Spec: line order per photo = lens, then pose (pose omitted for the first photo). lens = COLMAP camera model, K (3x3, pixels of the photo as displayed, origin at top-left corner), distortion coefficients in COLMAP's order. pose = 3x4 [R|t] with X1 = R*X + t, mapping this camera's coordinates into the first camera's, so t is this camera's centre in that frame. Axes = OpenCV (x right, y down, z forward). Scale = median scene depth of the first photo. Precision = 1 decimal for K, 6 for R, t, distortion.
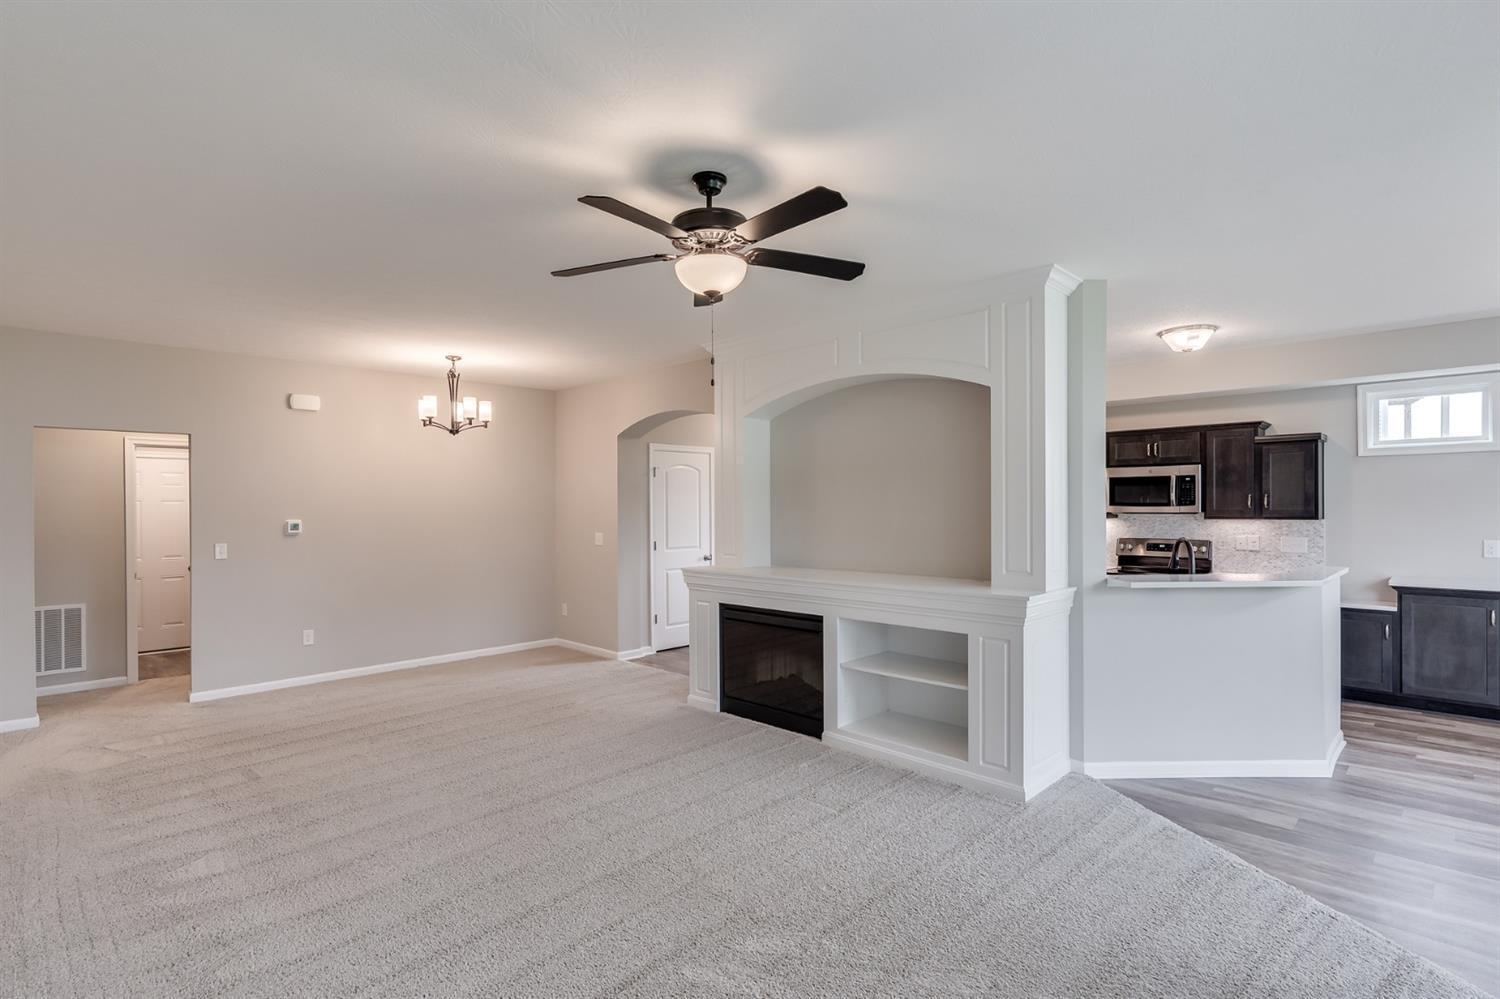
lens RADIAL K [[711.7, 0, 749.8], [0, 711.7, 488.2], [0, 0, 1]] dist [-0.012929, -0.000497]
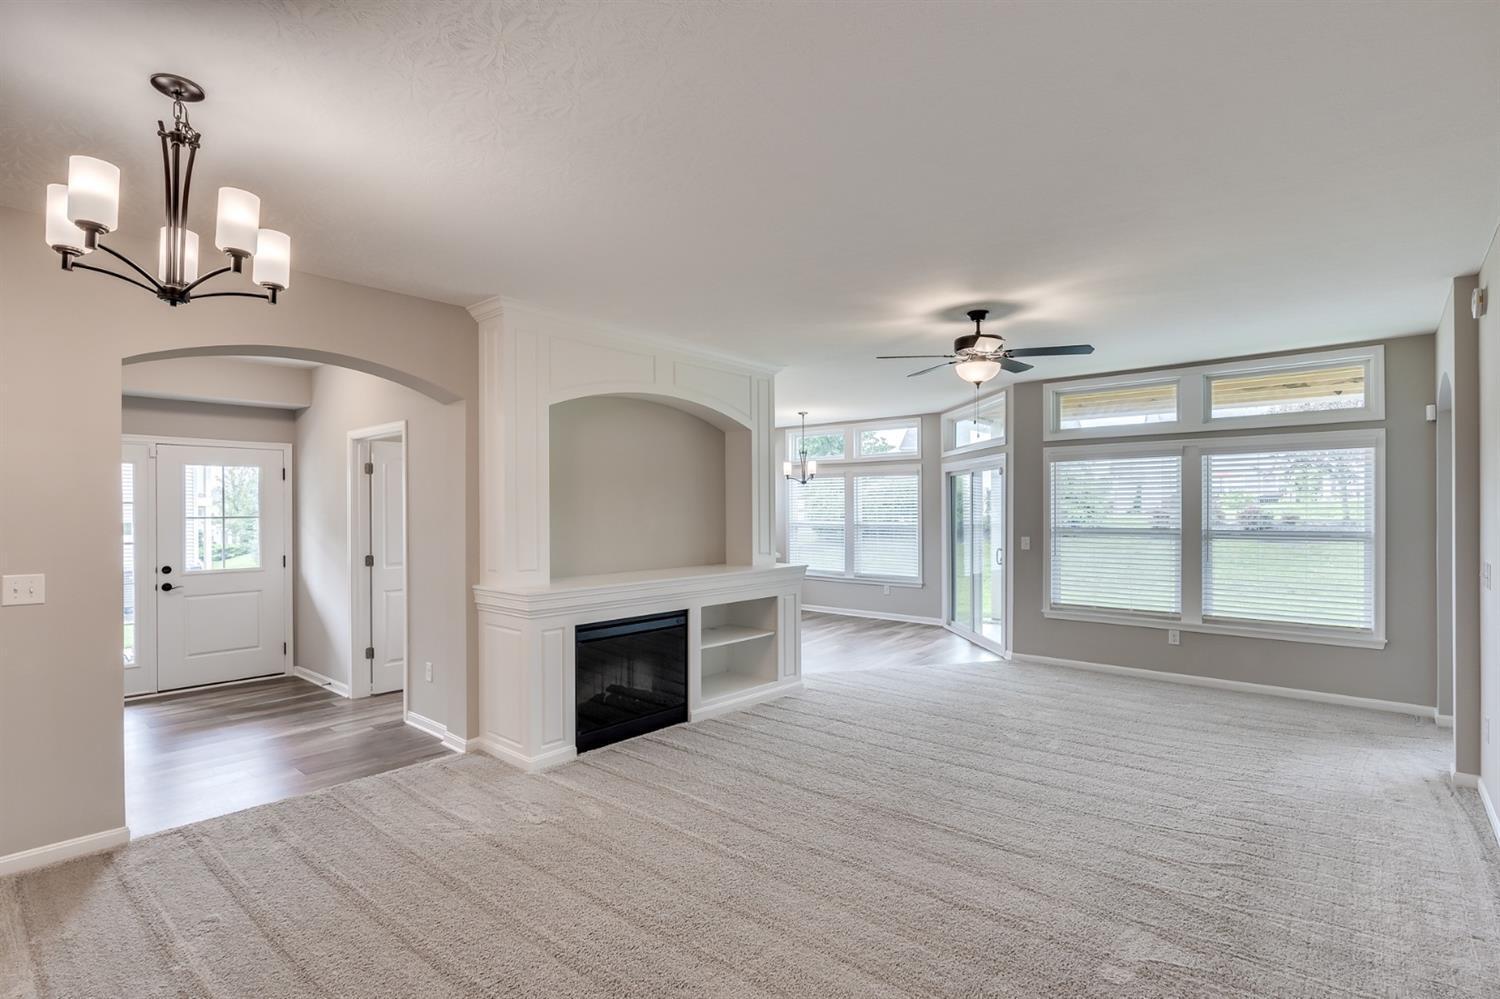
lens RADIAL K [[711.7, 0, 742.4], [0, 711.7, 511.0], [0, 0, 1]] dist [-0.012929, -0.000497]
pose [[-0.046503, 0.015973, 0.998790, -0.877213], [-0.017856, 0.999699, -0.016819, 0.039442], [-0.998759, -0.018617, -0.046204, 0.845984]]
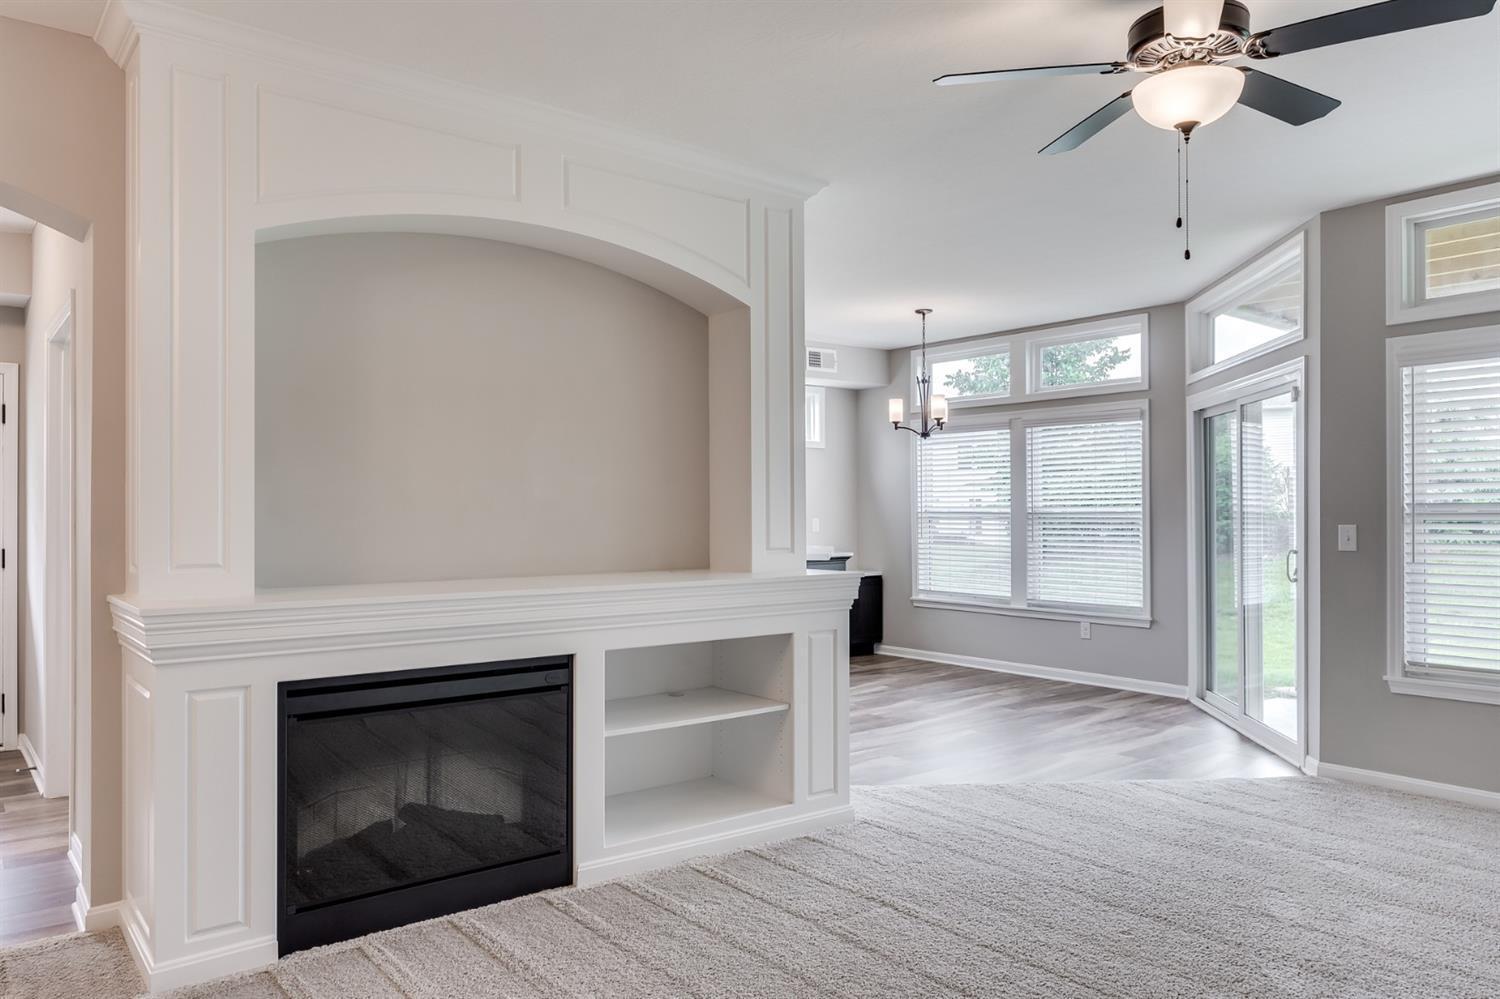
lens RADIAL K [[1032.7, 0, 740.0], [0, 1032.7, 507.4], [0, 0, 1]] dist [0.000540, 0.001760]
pose [[0.133156, 0.022619, 0.990837, -0.575195], [-0.021773, 0.999565, -0.019892, 0.071288], [-0.990856, -0.018925, 0.133590, 0.674181]]
